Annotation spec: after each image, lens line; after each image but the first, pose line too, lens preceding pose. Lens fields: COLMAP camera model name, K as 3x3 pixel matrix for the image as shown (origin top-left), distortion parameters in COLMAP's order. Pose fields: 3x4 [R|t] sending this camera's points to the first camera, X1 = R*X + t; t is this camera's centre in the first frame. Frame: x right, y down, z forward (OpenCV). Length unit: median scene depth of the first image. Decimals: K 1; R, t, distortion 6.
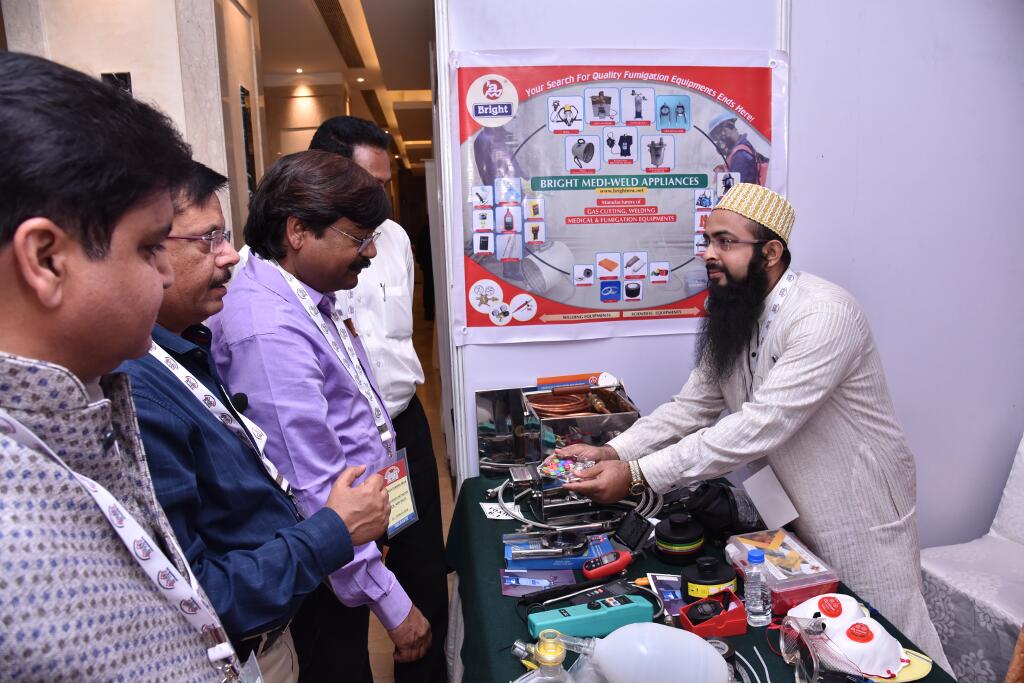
lens RADIAL K [[692.2, 0, 515.7], [0, 692.2, 344.0], [0, 0, 1]] dist [-0.114310, 0.054122]
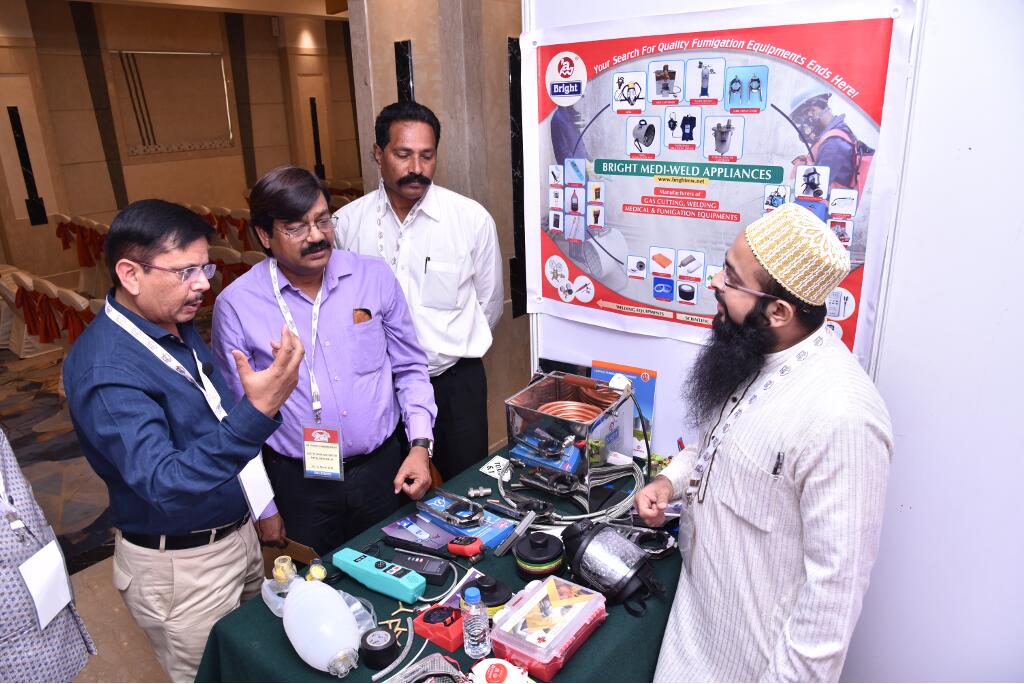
lens RADIAL K [[692.2, 0, 515.7], [0, 692.2, 344.0], [0, 0, 1]] dist [-0.114310, 0.054122]
pose [[0.706701, 0.239824, -0.665626, 0.640348], [-0.115505, 0.967284, 0.225878, -0.194411], [0.698020, -0.082745, 0.711282, 0.213760]]
